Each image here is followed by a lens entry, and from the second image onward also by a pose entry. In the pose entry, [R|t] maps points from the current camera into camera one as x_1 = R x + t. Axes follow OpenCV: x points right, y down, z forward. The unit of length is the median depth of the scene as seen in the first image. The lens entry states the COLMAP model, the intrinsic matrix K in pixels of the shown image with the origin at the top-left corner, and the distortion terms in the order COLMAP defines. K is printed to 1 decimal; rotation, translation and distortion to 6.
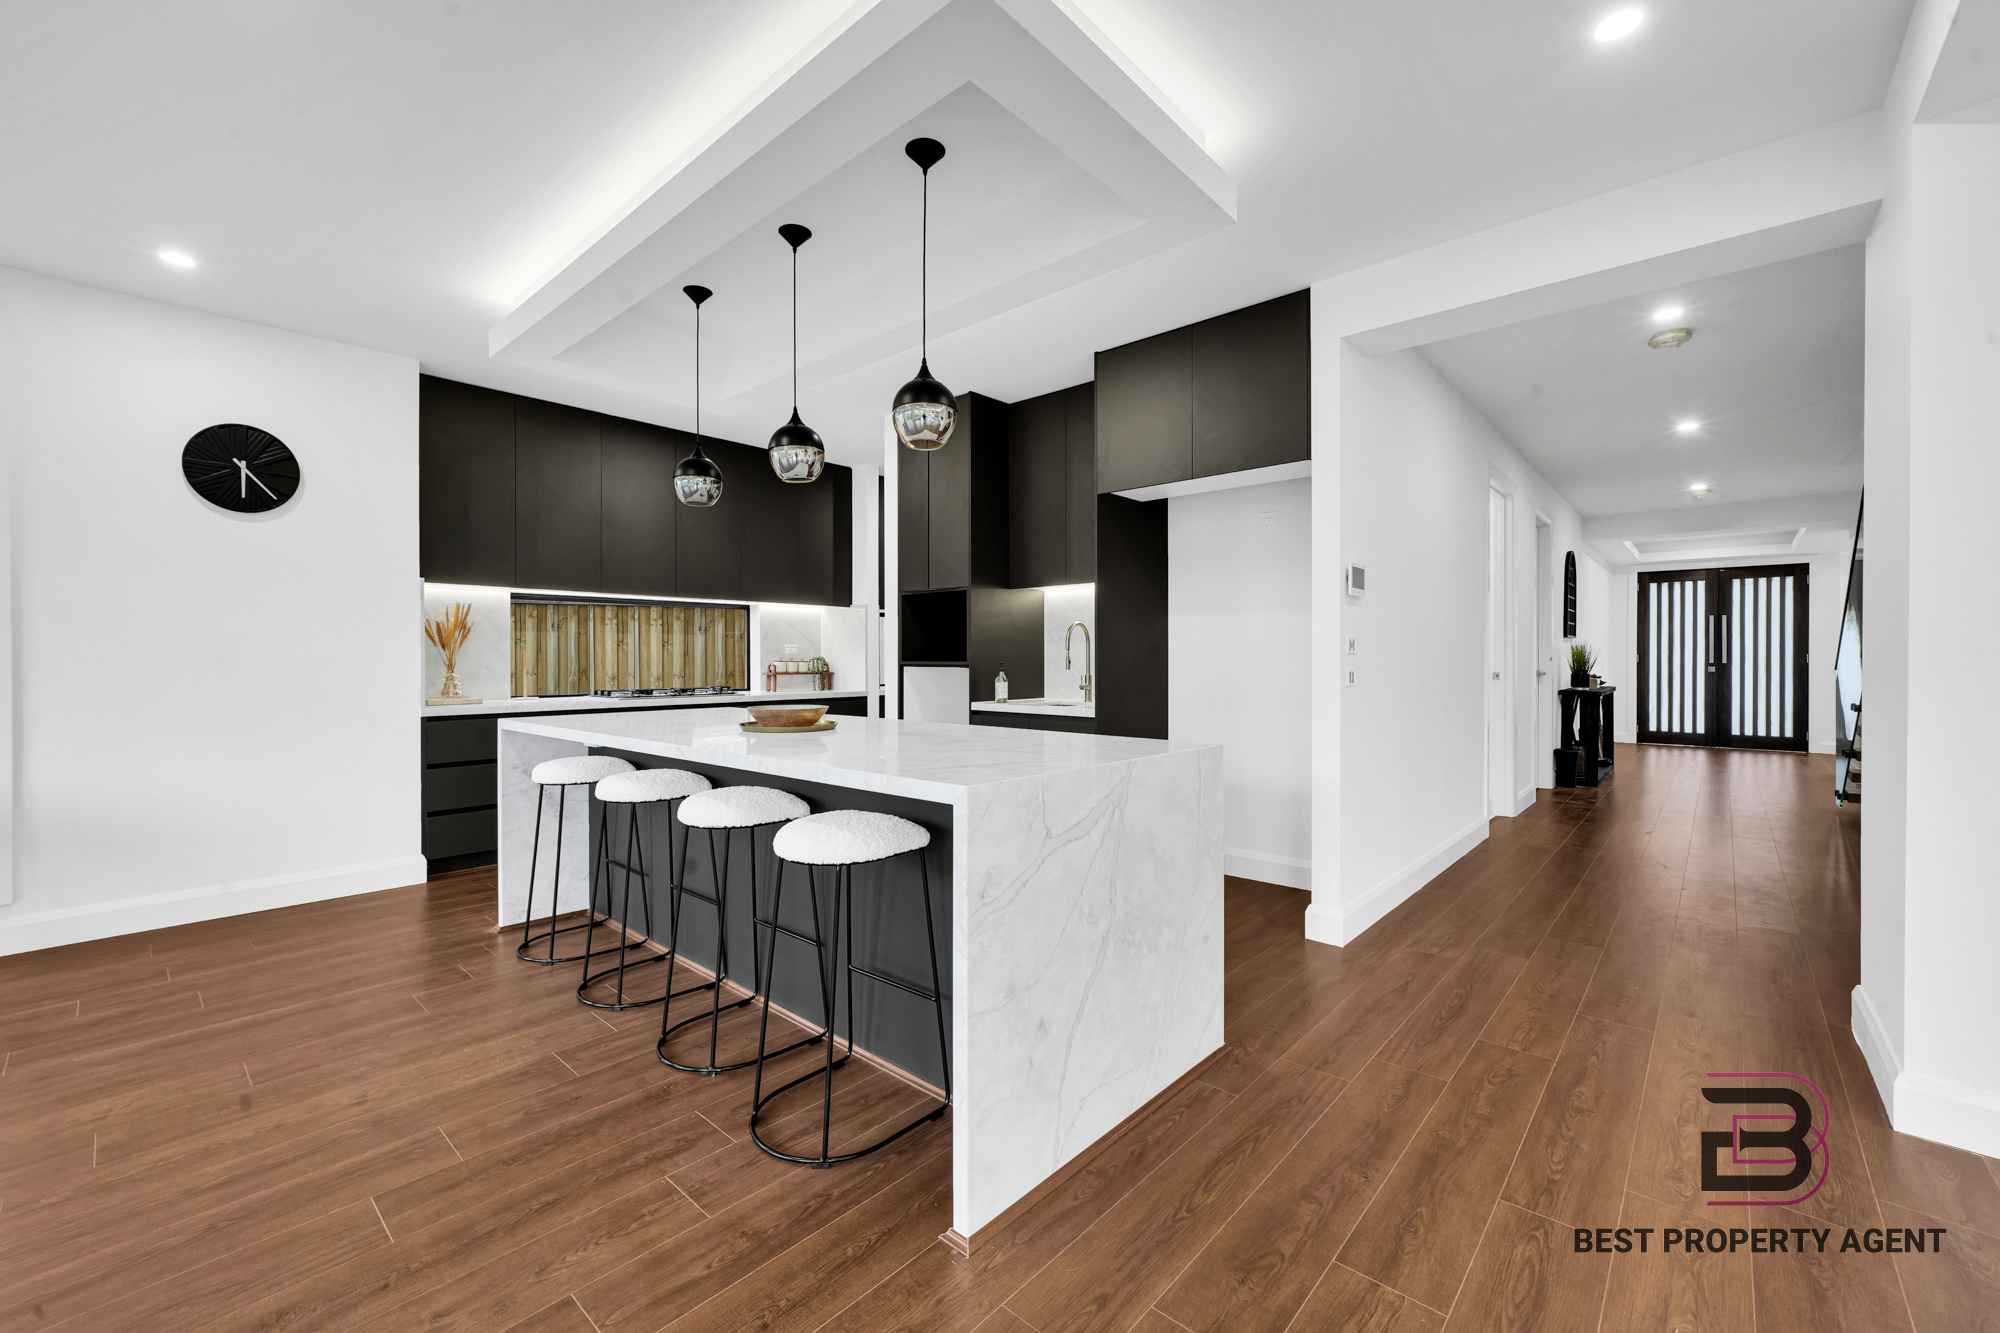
lens RADIAL K [[835.7, 0, 995.0], [0, 835.7, 665.7], [0, 0, 1]] dist [0.007953, 0.000204]
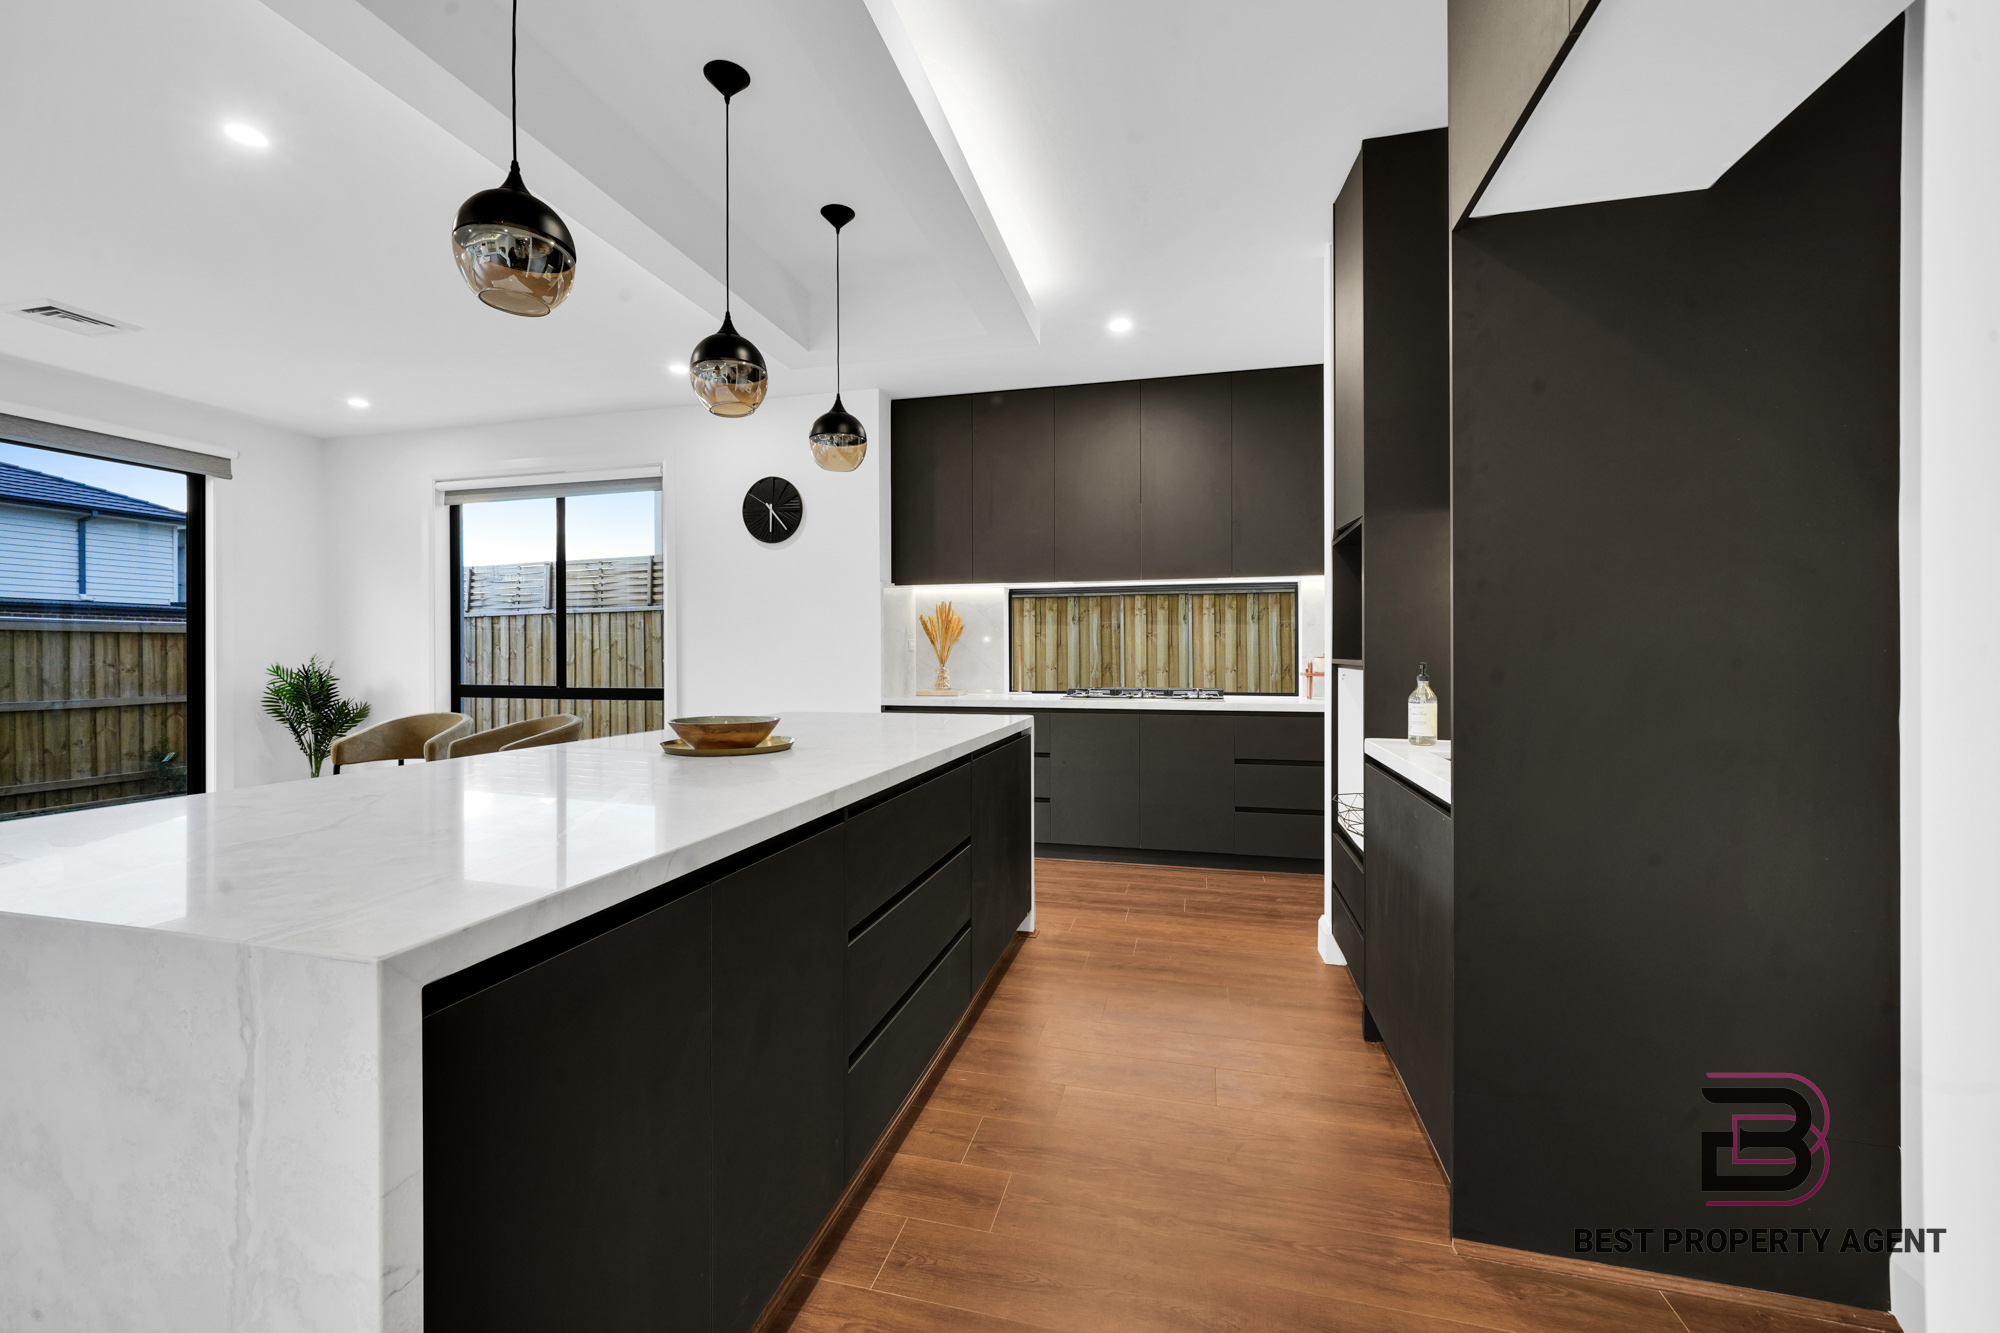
lens RADIAL K [[835.7, 0, 1014.7], [0, 835.7, 648.8], [0, 0, 1]] dist [0.007953, 0.000204]
pose [[0.474548, -0.001807, -0.880228, 0.313429], [-0.002932, 0.999989, -0.003634, -0.010134], [0.880225, 0.004305, 0.474537, 0.510423]]
